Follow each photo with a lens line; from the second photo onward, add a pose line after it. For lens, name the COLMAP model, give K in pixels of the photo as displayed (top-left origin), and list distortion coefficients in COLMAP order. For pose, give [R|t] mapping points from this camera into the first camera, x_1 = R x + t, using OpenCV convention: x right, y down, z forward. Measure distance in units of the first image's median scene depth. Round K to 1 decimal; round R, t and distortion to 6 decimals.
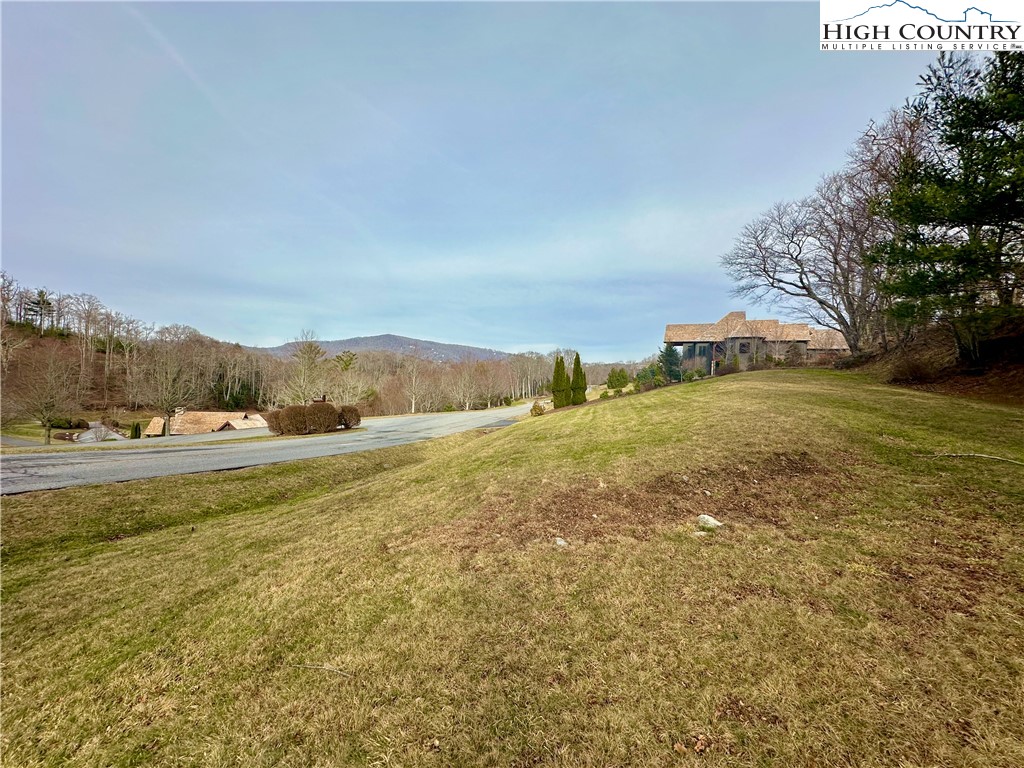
lens RADIAL K [[407.5, 0, 518.2], [0, 407.5, 383.6], [0, 0, 1]] dist [0.000352, 0.000052]
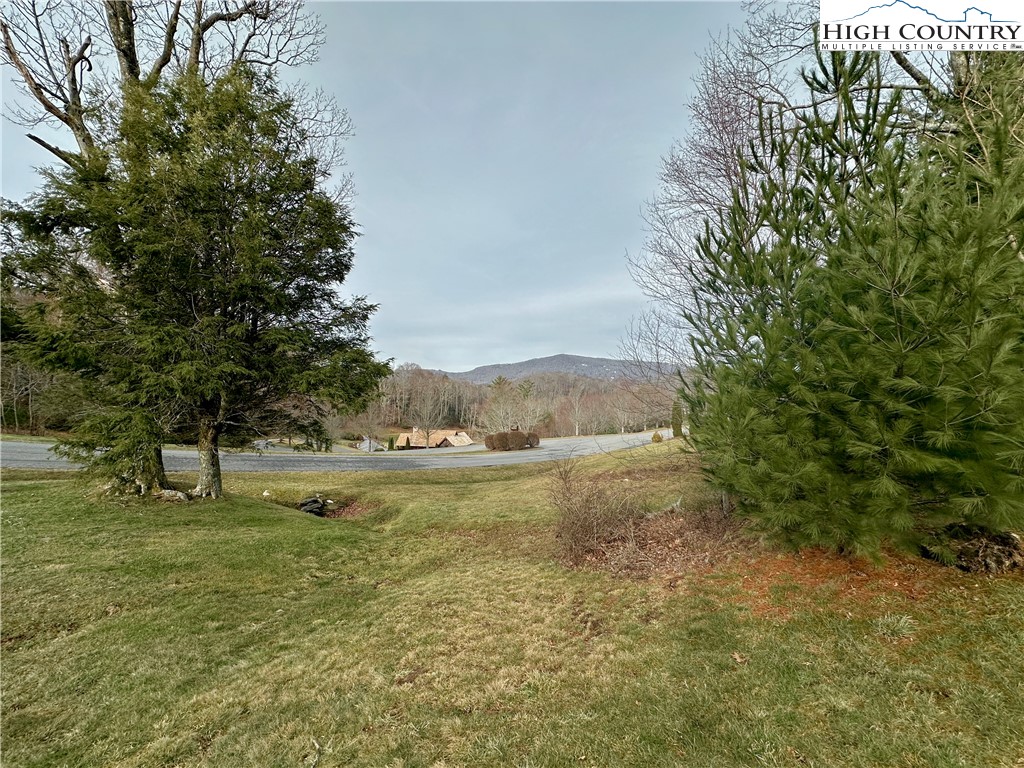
lens RADIAL K [[407.5, 0, 510.1], [0, 407.5, 379.7], [0, 0, 1]] dist [0.000352, 0.000052]
pose [[0.905735, -0.041682, -0.421791, 0.049190], [0.019782, 0.998225, -0.056168, -0.017683], [0.423383, 0.042529, 0.904952, -0.129458]]
